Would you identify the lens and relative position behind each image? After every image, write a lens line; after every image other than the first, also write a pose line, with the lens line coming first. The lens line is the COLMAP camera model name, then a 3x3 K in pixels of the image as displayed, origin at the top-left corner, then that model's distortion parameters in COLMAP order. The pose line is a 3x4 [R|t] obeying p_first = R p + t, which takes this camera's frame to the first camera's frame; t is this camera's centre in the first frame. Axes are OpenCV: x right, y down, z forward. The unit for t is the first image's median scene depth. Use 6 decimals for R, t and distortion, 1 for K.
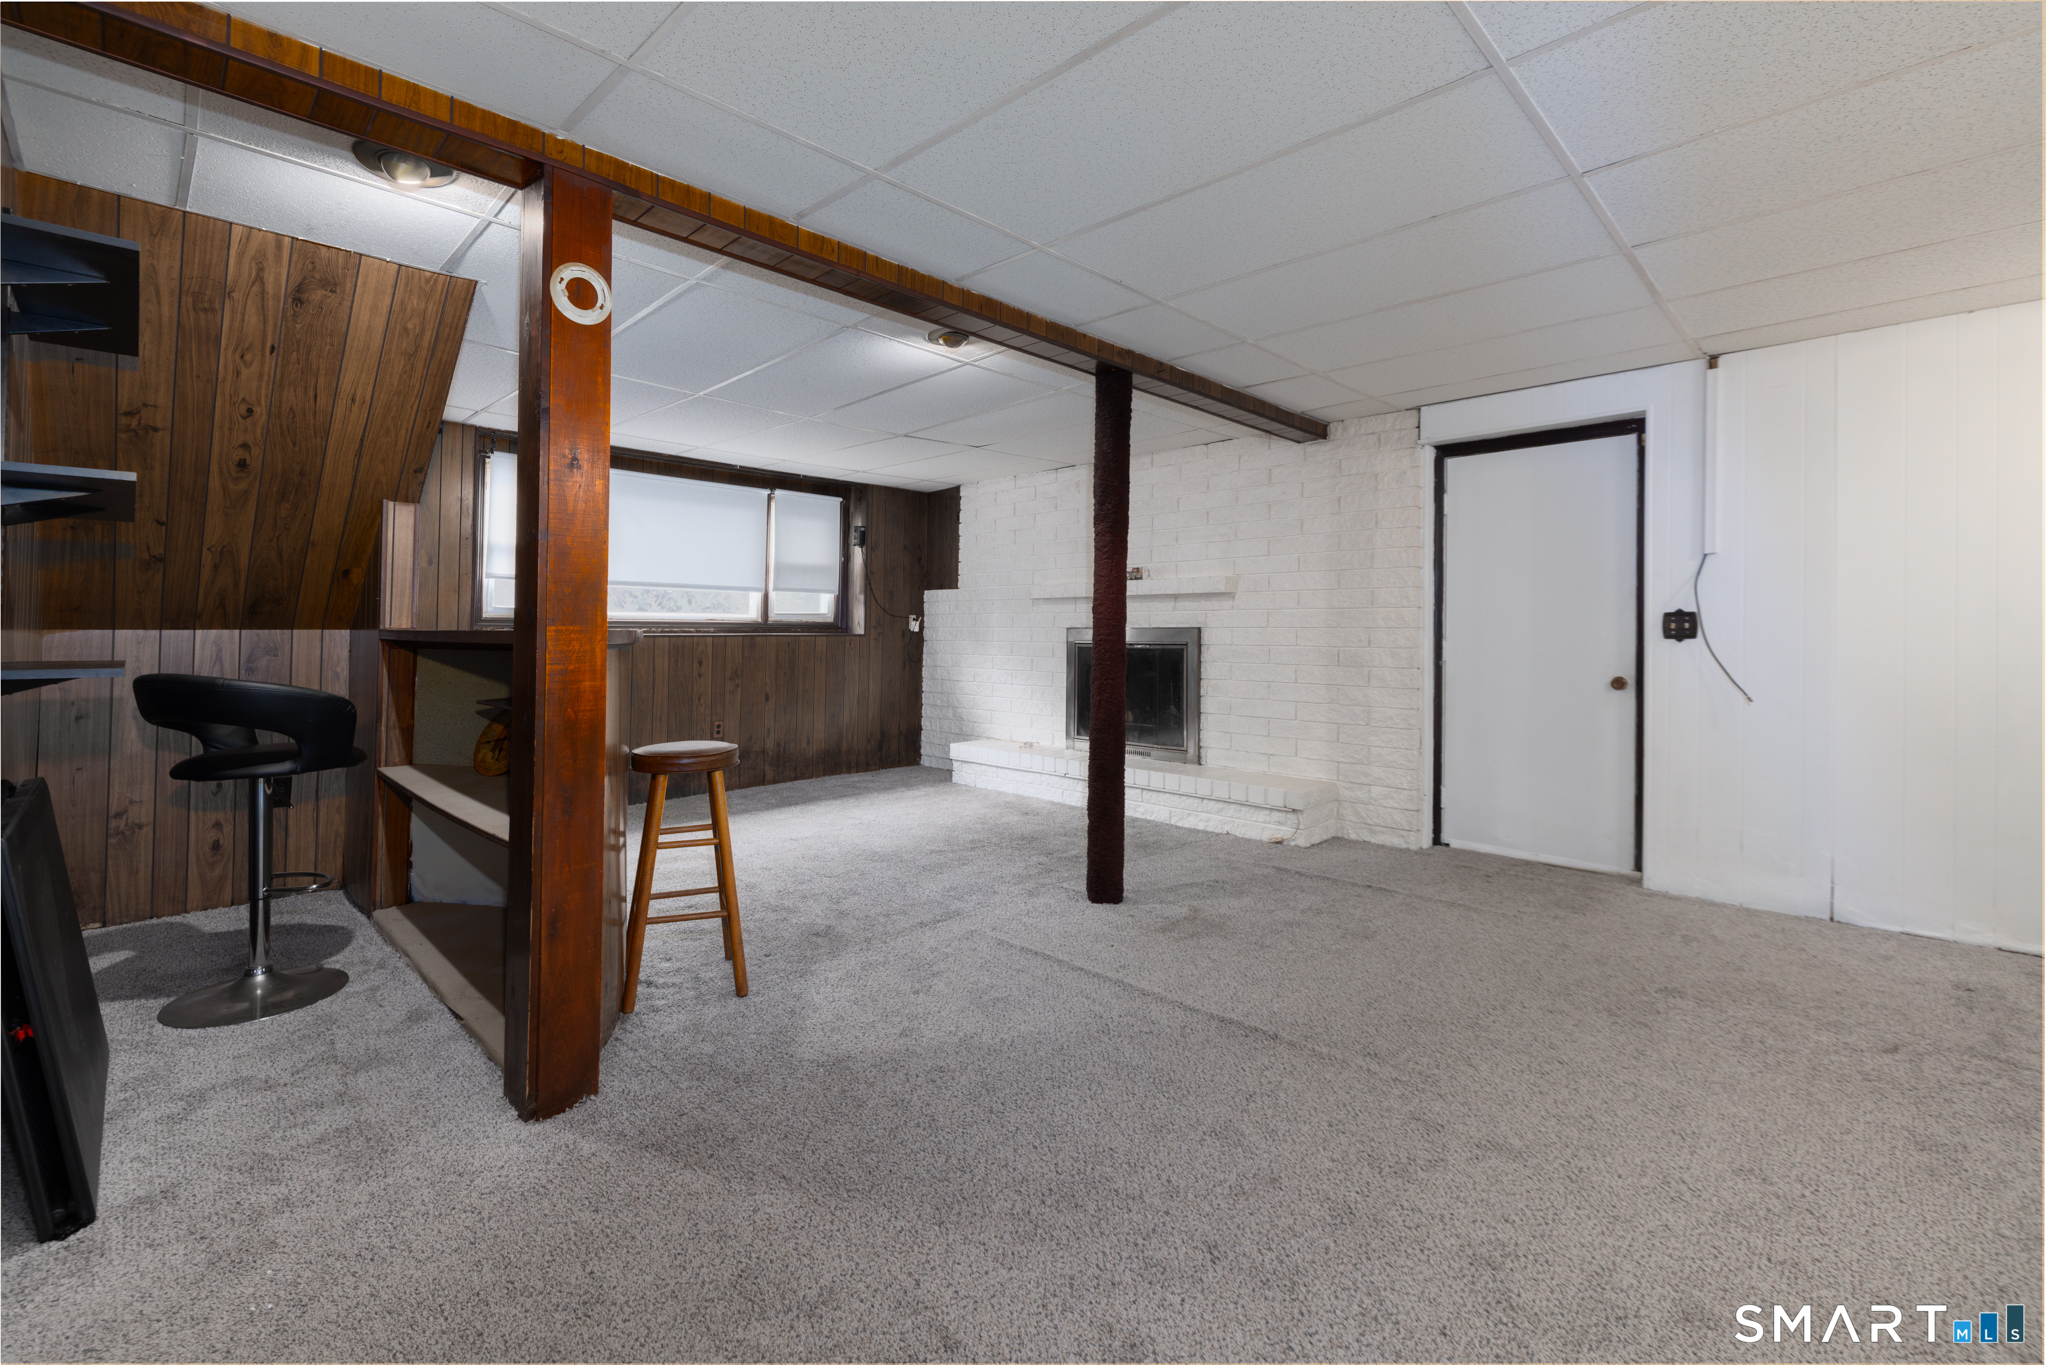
lens RADIAL K [[891.8, 0, 1028.5], [0, 891.8, 620.8], [0, 0, 1]] dist [-0.000207, -0.000024]
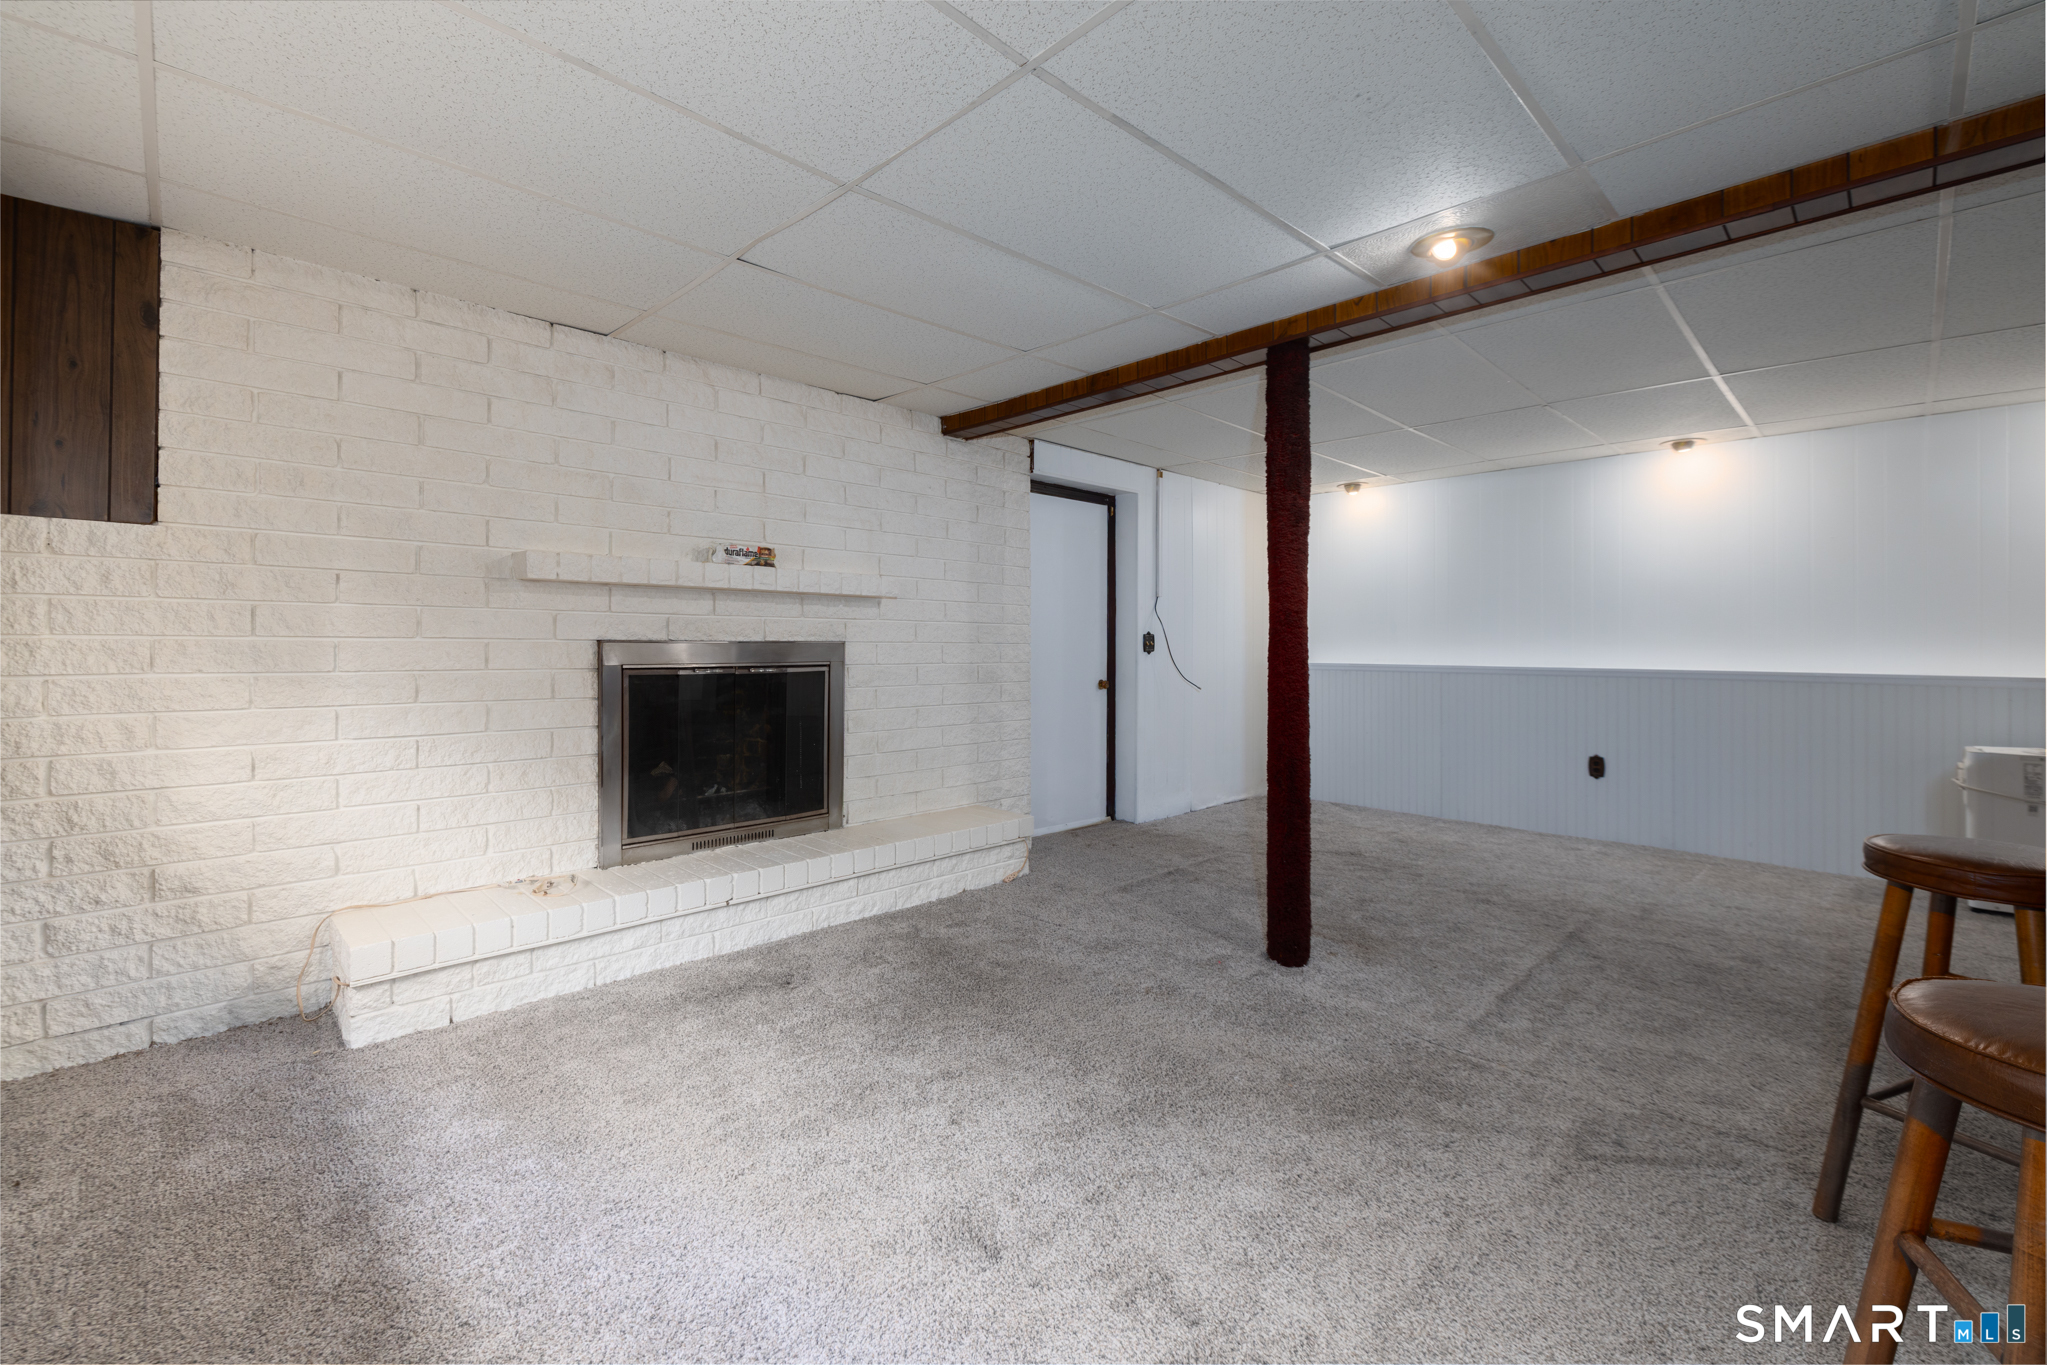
lens RADIAL K [[870.0, 0, 1026.5], [0, 870.0, 638.3], [0, 0, 1]] dist [-0.000934, -0.000097]
pose [[0.022995, -0.002096, 0.999733, -0.518153], [-0.024936, 0.999685, 0.002669, -0.001015], [-0.999425, -0.024991, 0.022935, 0.821228]]
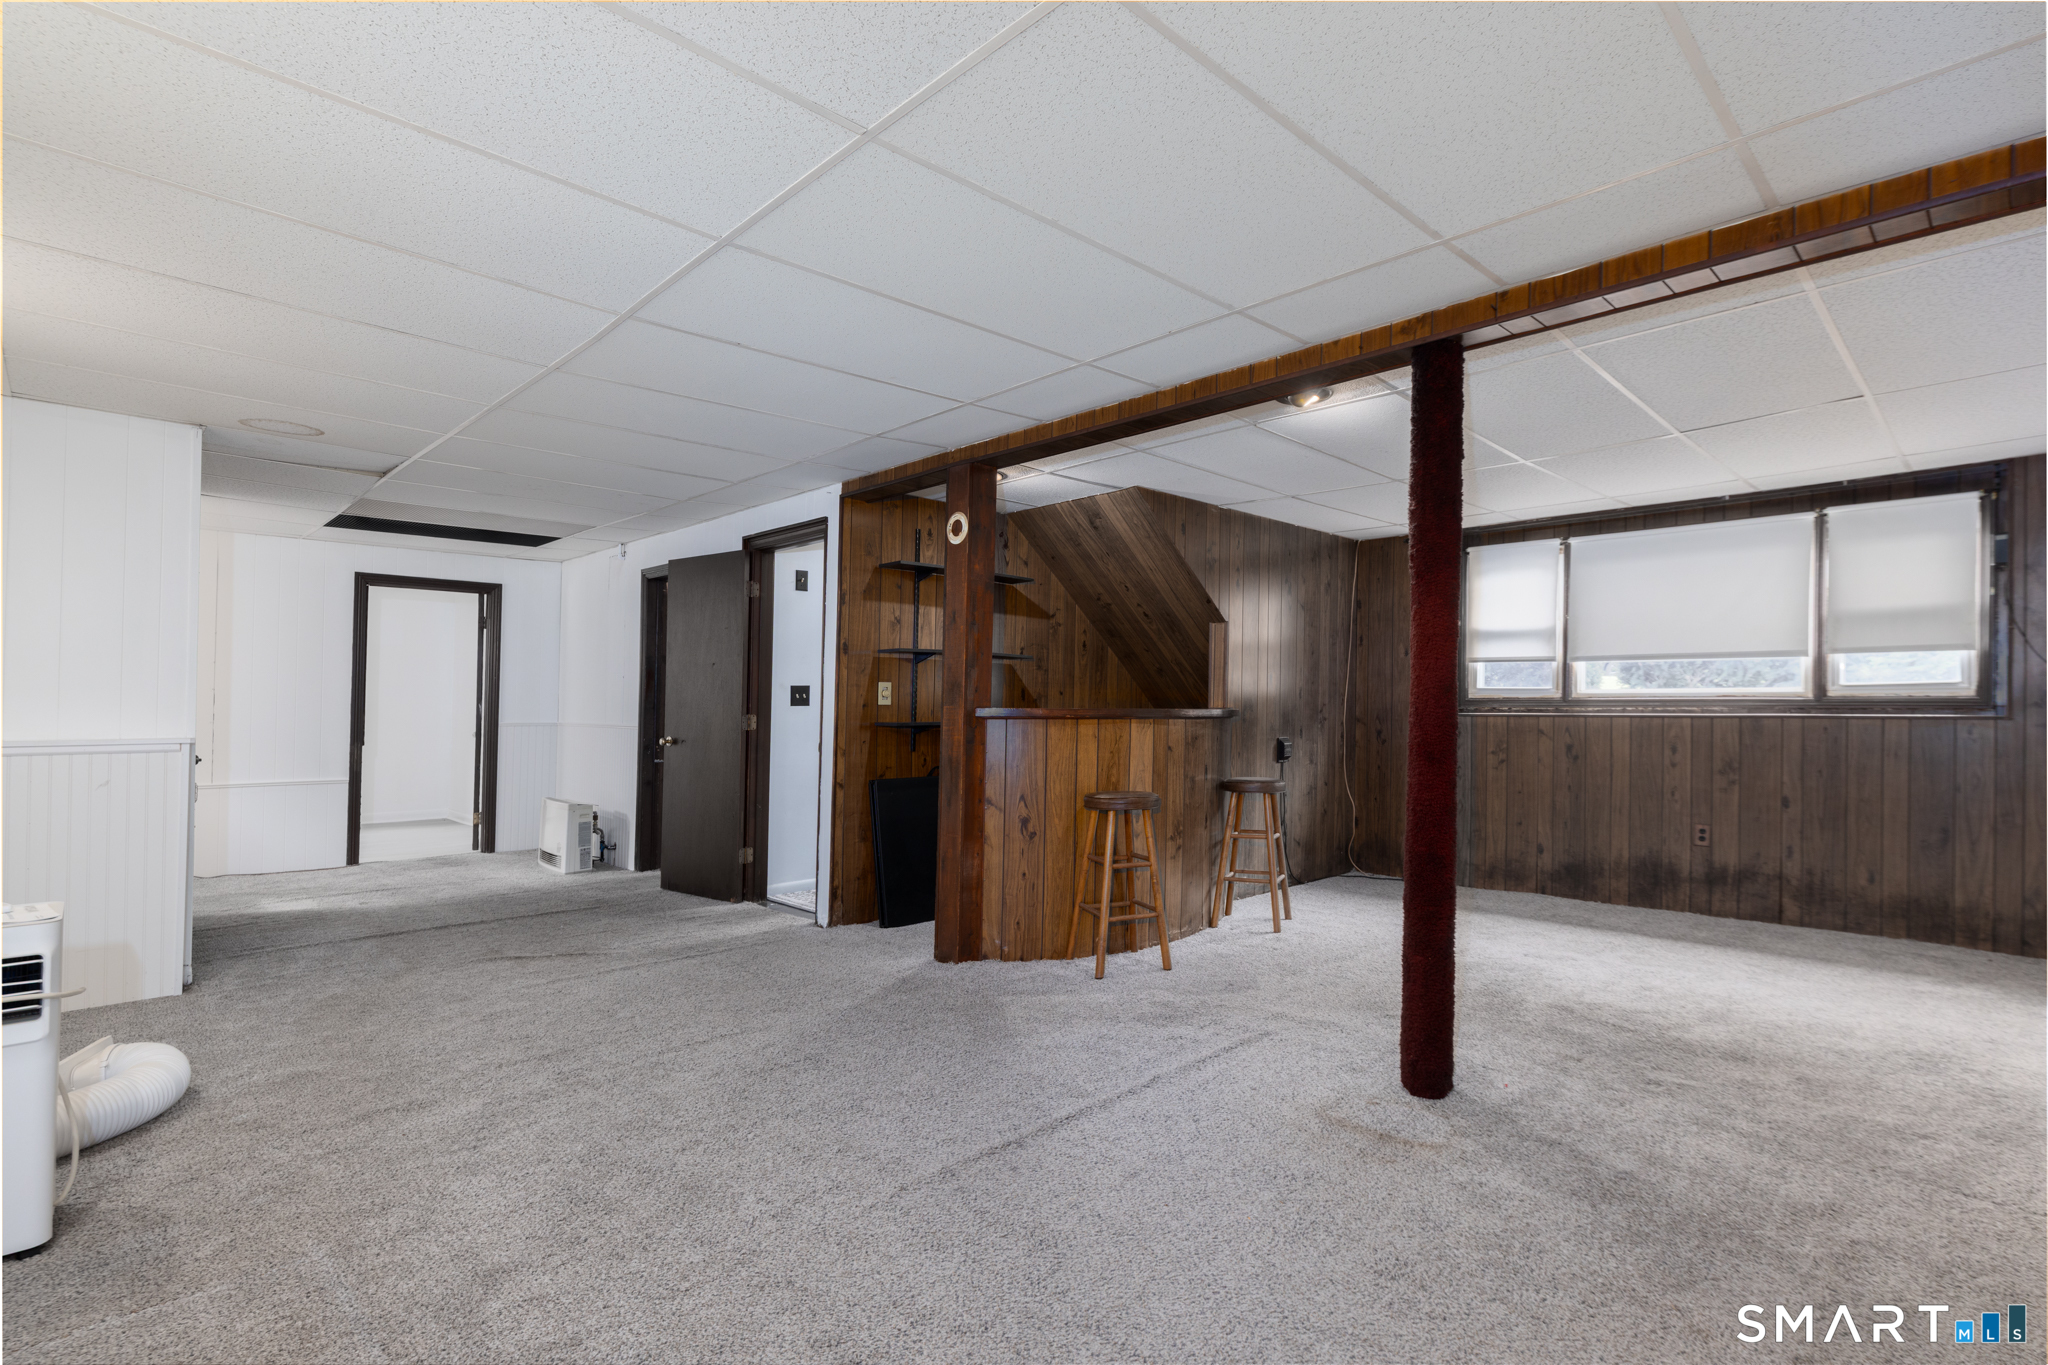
lens RADIAL K [[964.3, 0, 1024.0], [0, 964.3, 682.5], [0, 0, 1]] dist [-0.001393, -0.000209]
pose [[-0.029658, -0.026297, -0.999214, 0.575697], [0.010725, 0.999588, -0.026625, 0.002846], [0.999503, -0.011506, -0.029363, 0.461655]]
